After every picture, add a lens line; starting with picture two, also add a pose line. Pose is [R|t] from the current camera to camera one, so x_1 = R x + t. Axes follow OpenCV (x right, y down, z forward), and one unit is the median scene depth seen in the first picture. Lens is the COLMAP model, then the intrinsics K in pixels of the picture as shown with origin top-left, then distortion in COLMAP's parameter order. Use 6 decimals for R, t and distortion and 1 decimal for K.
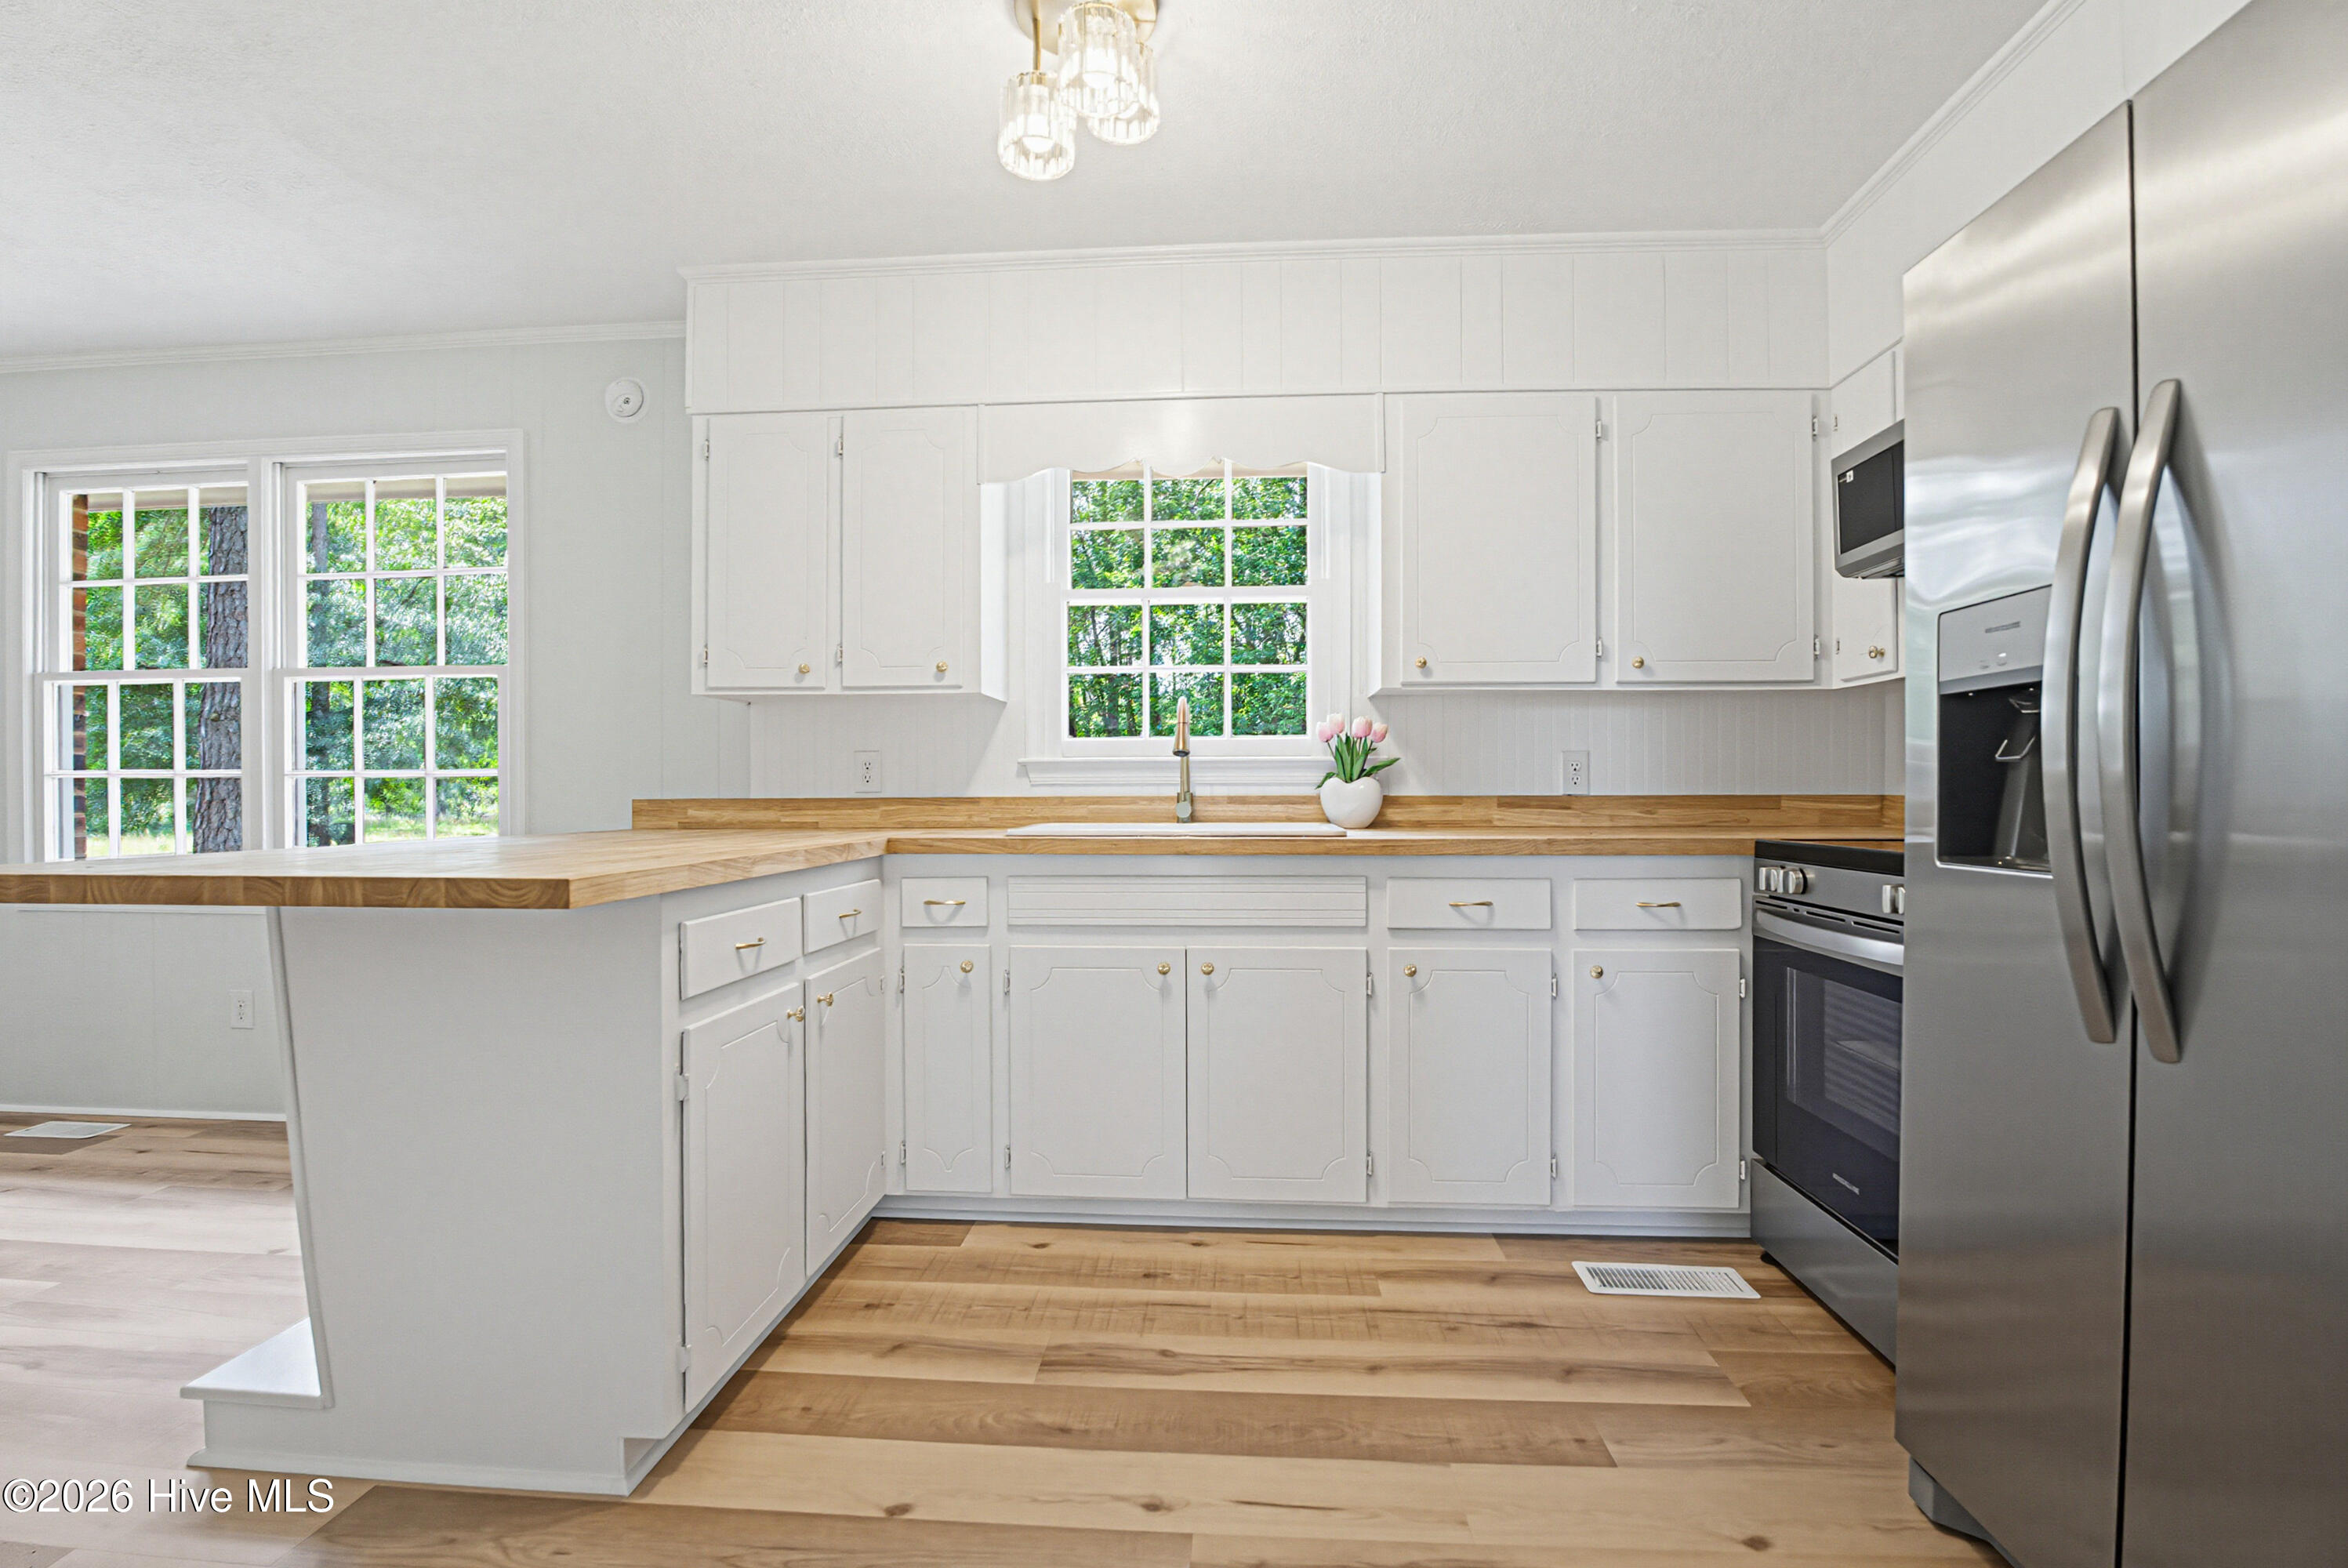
lens RADIAL K [[1049.5, 0, 1175.1], [0, 1049.5, 800.9], [0, 0, 1]] dist [-0.017953, -0.000093]
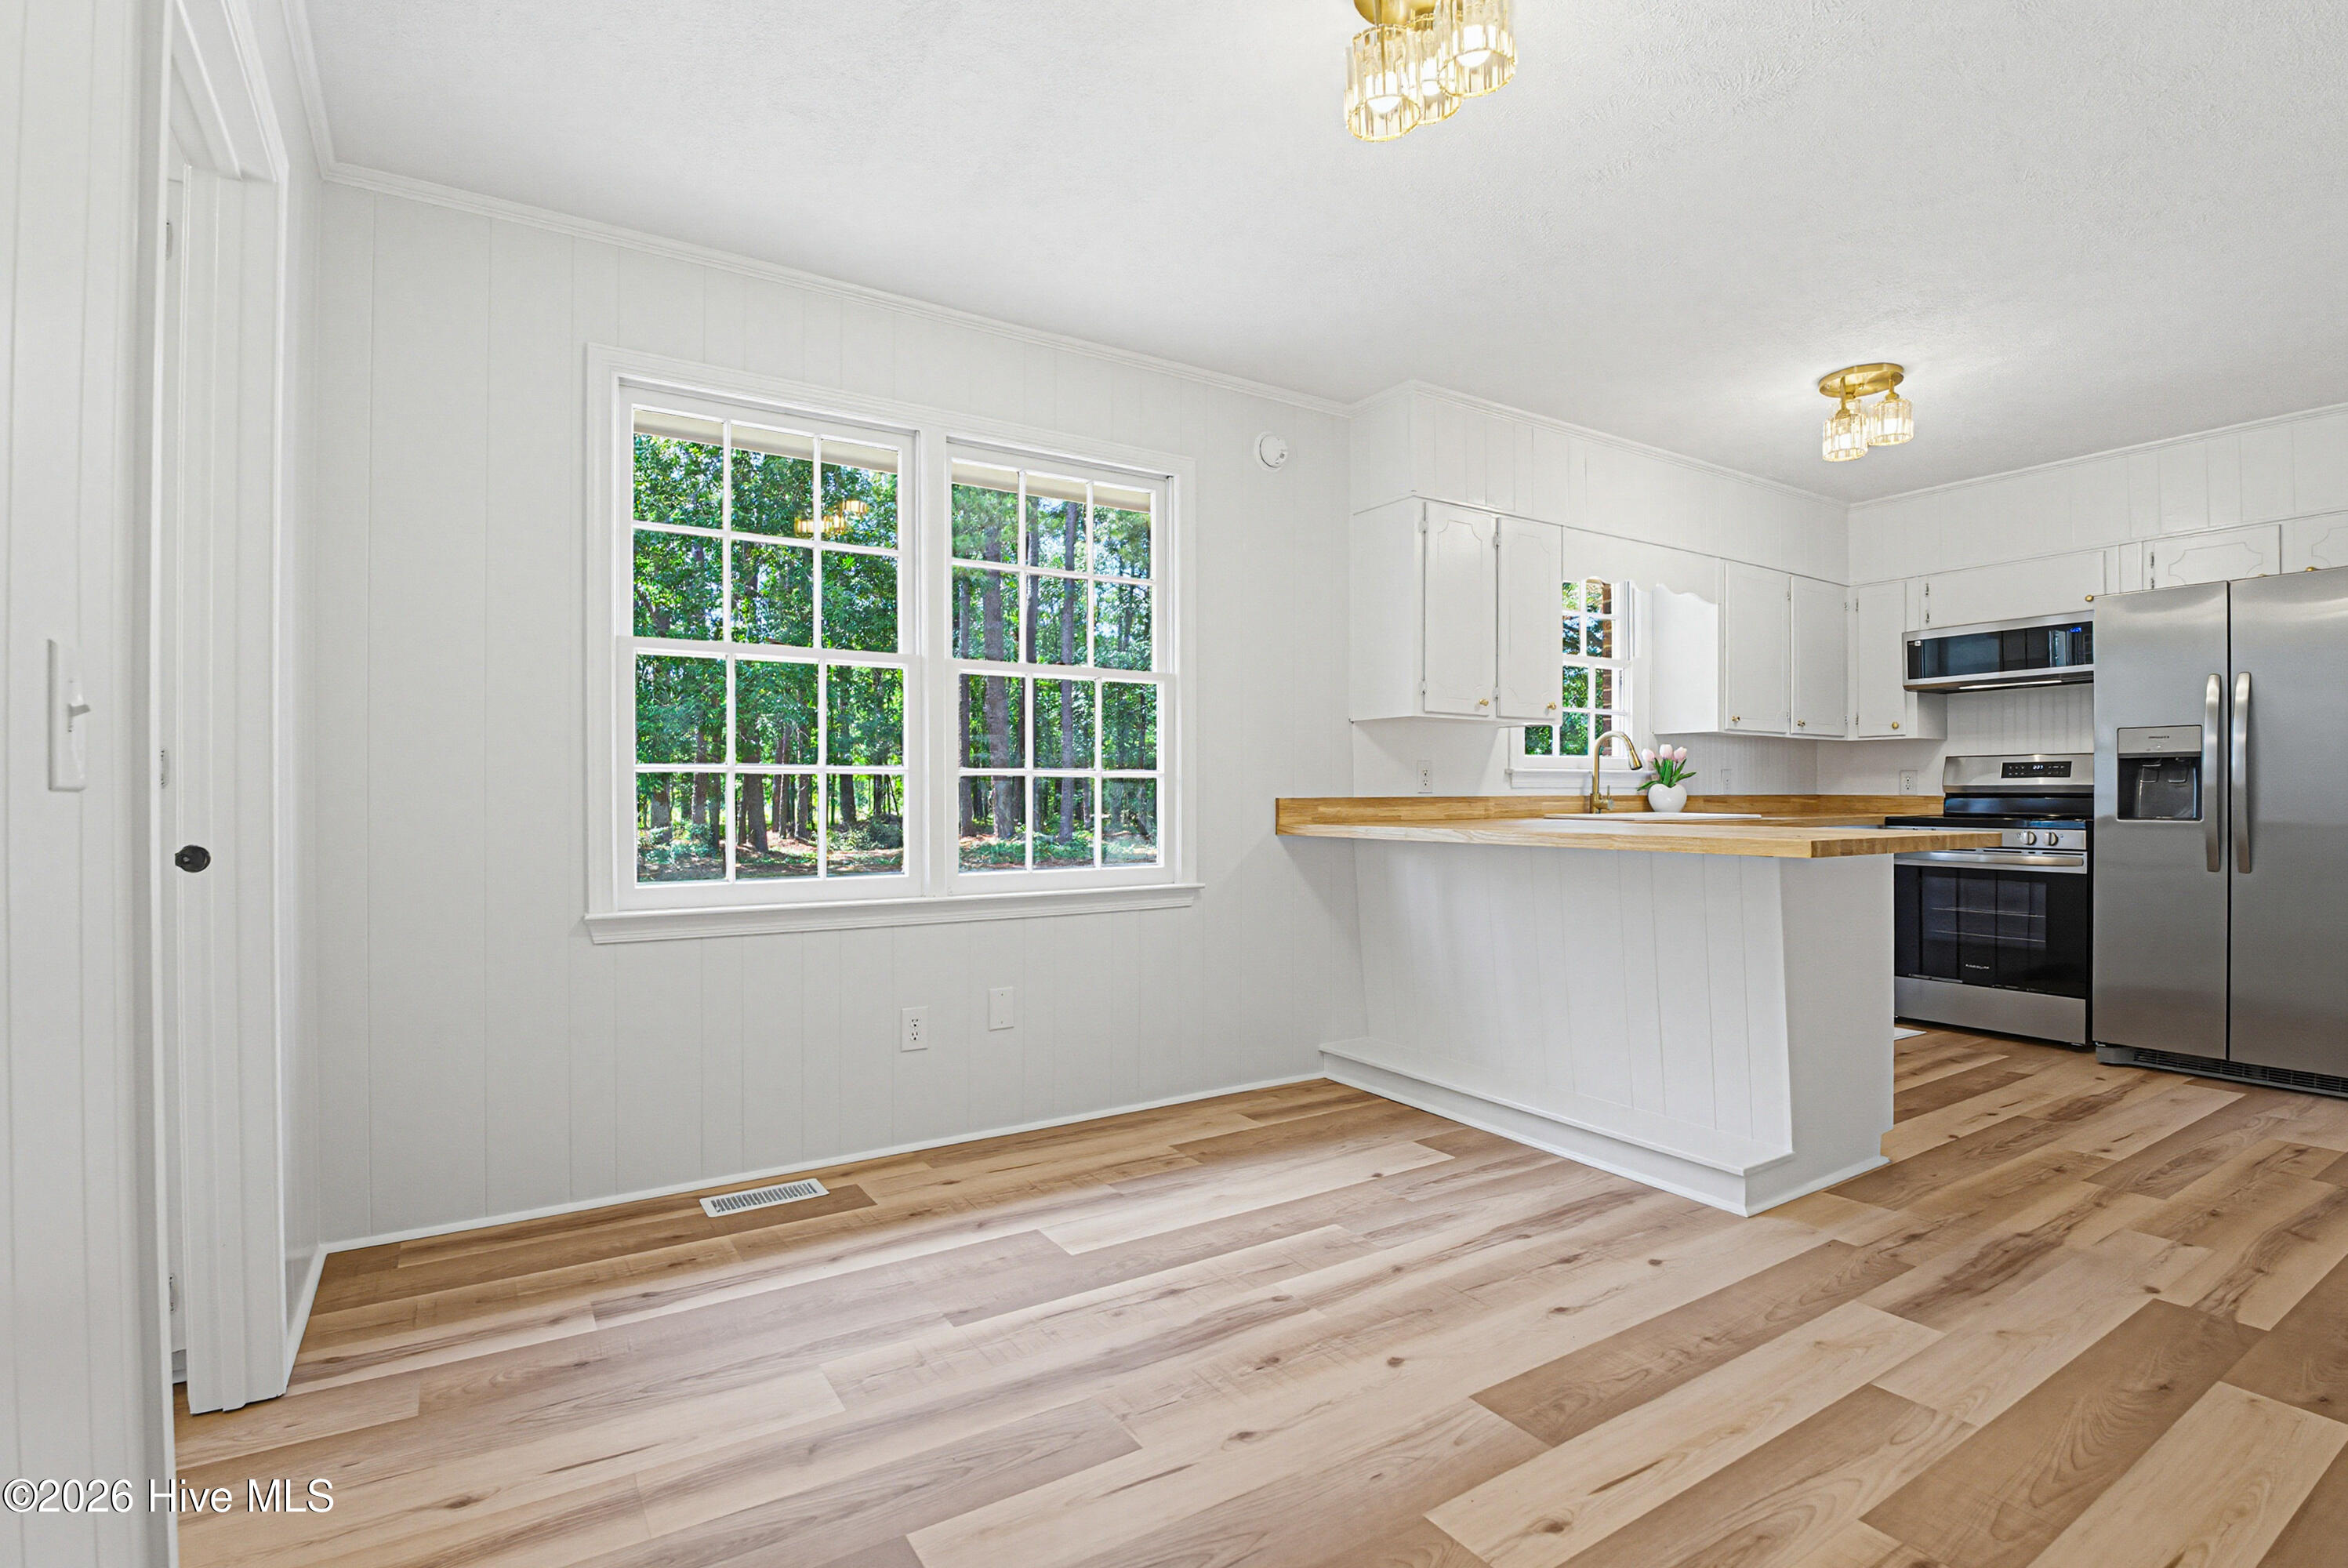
lens RADIAL K [[1103.2, 0, 1181.9], [0, 1103.2, 806.7], [0, 0, 1]] dist [-0.001756, -0.000022]
pose [[0.794700, -0.007138, 0.606960, -1.503350], [0.007350, 0.999971, 0.002137, 0.004211], [-0.606958, 0.002763, 0.794729, 0.097955]]
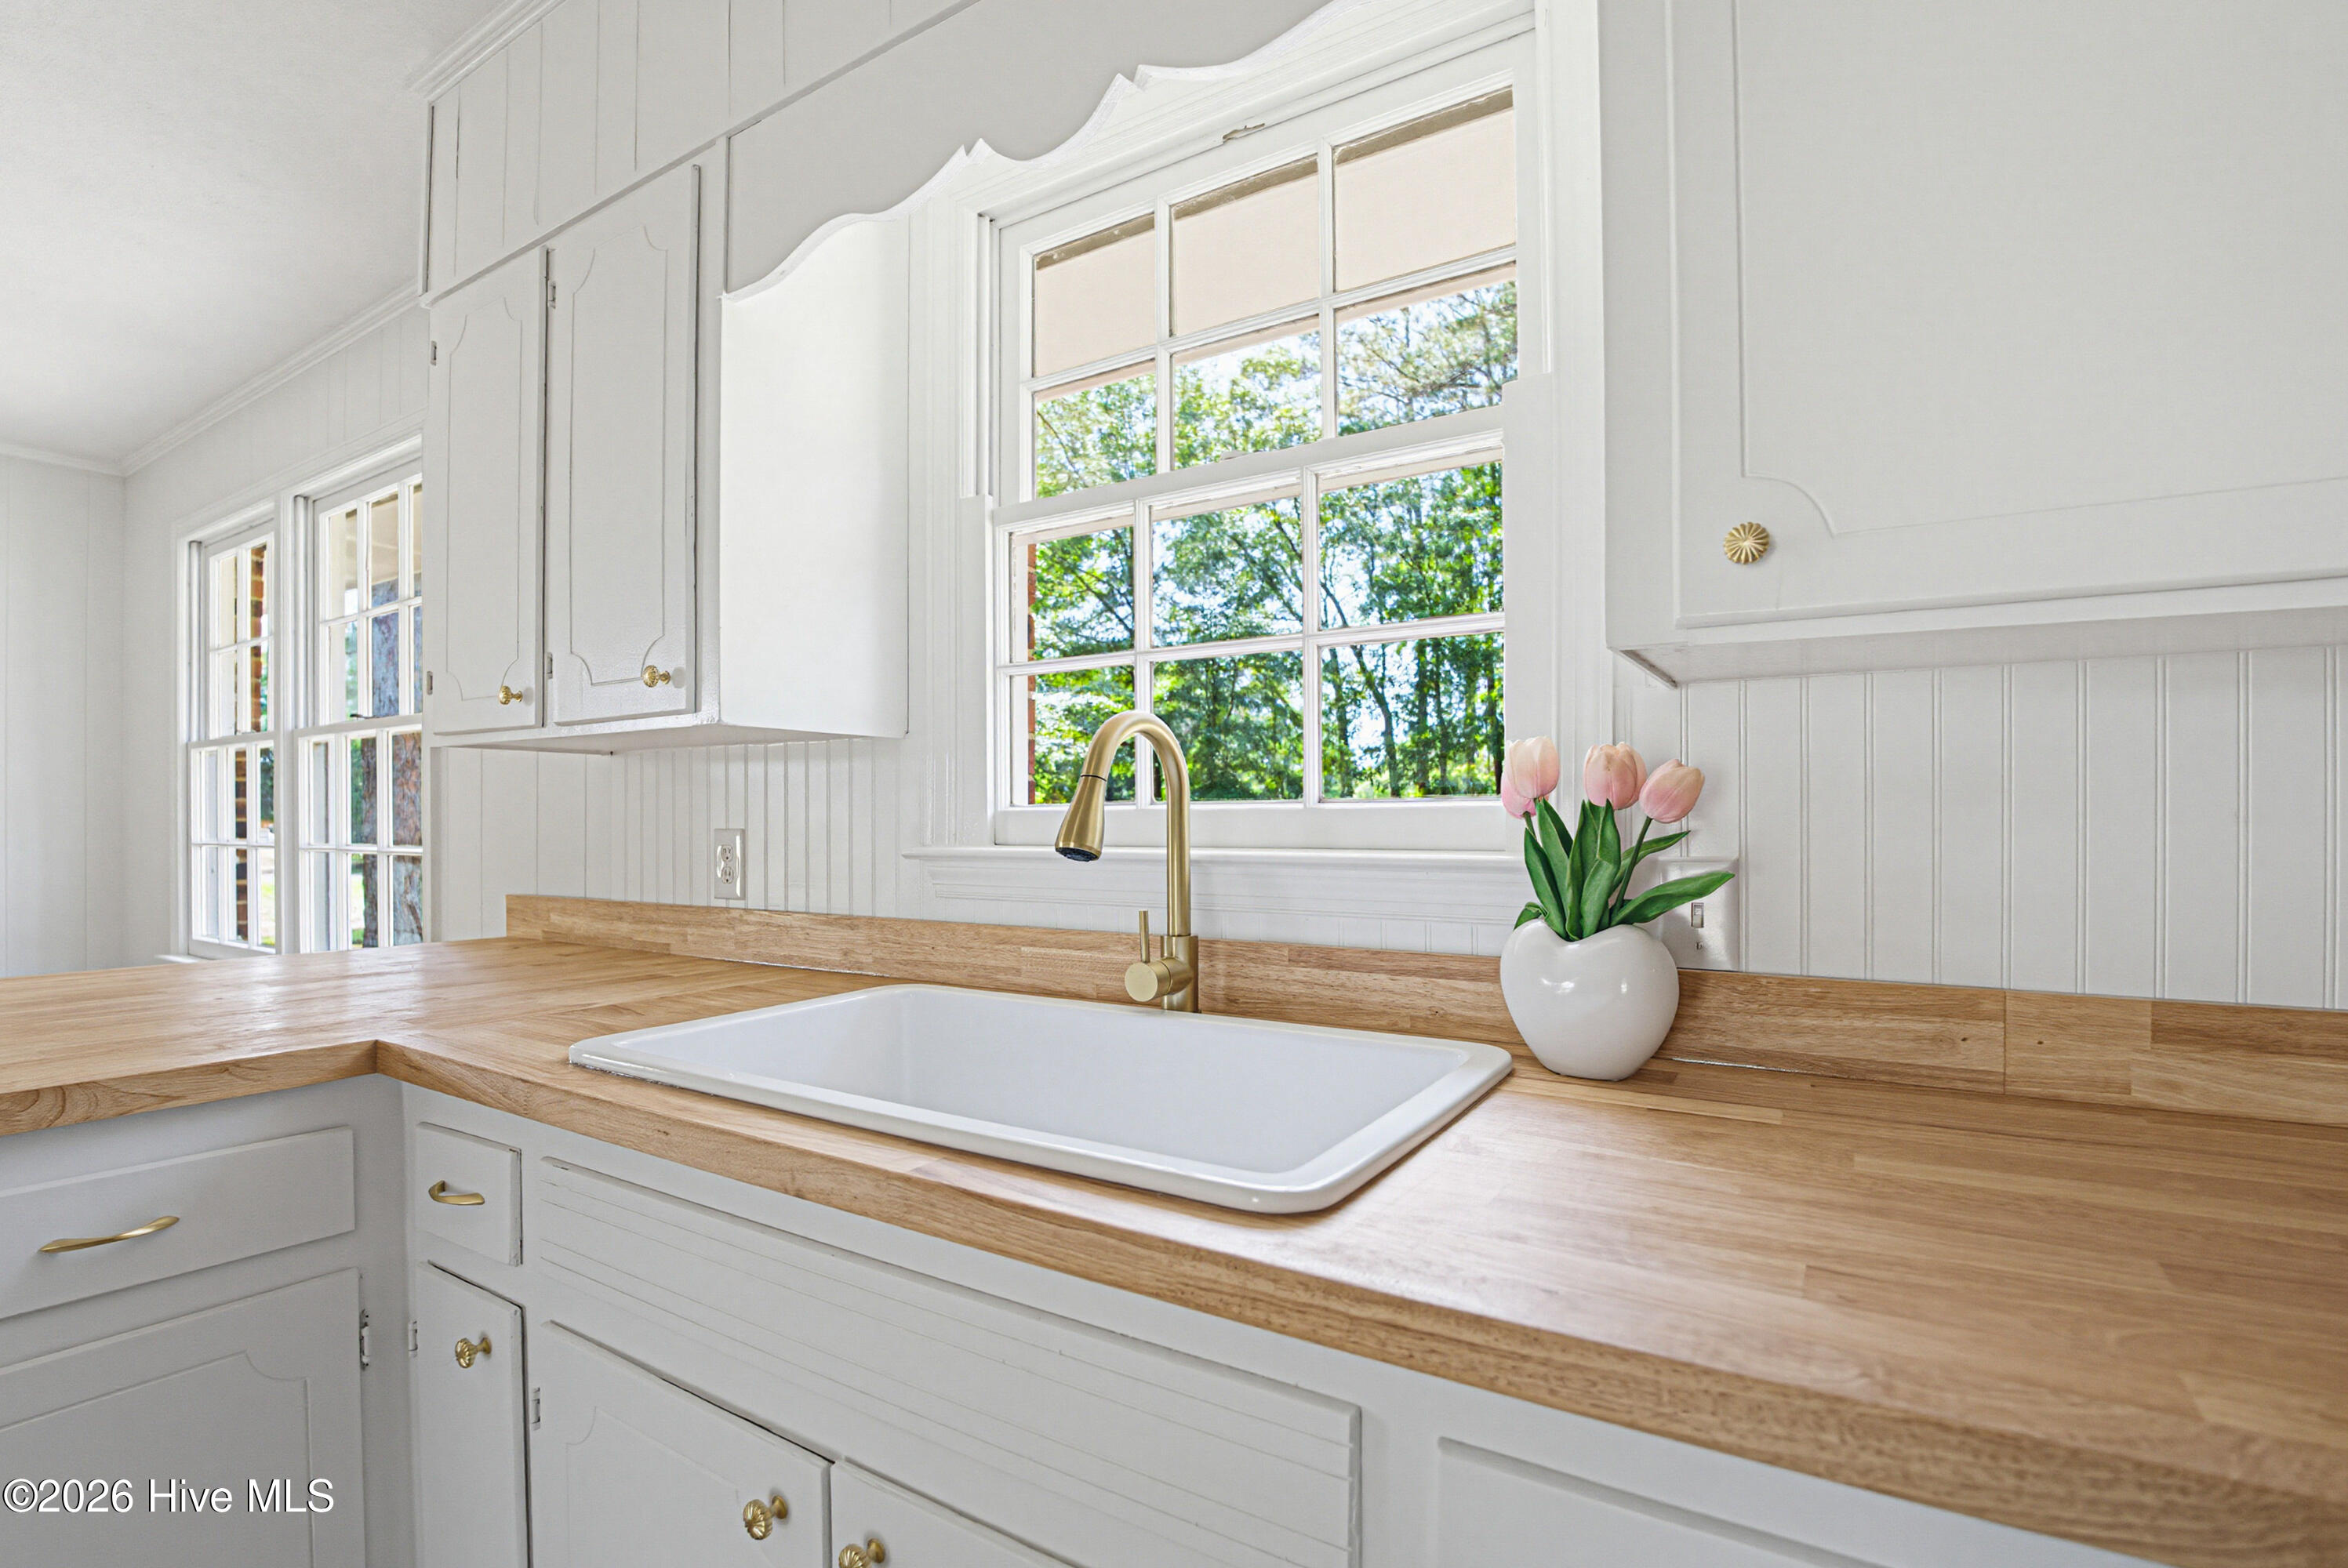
lens RADIAL K [[1049.3, 0, 1175.1], [0, 1049.3, 800.9], [0, 0, 1]] dist [-0.017953, -0.000093]
pose [[0.882127, -0.010588, -0.470892, 0.211528], [0.006773, 0.999929, -0.009796, -0.059185], [0.470962, 0.005452, 0.882137, 0.646345]]
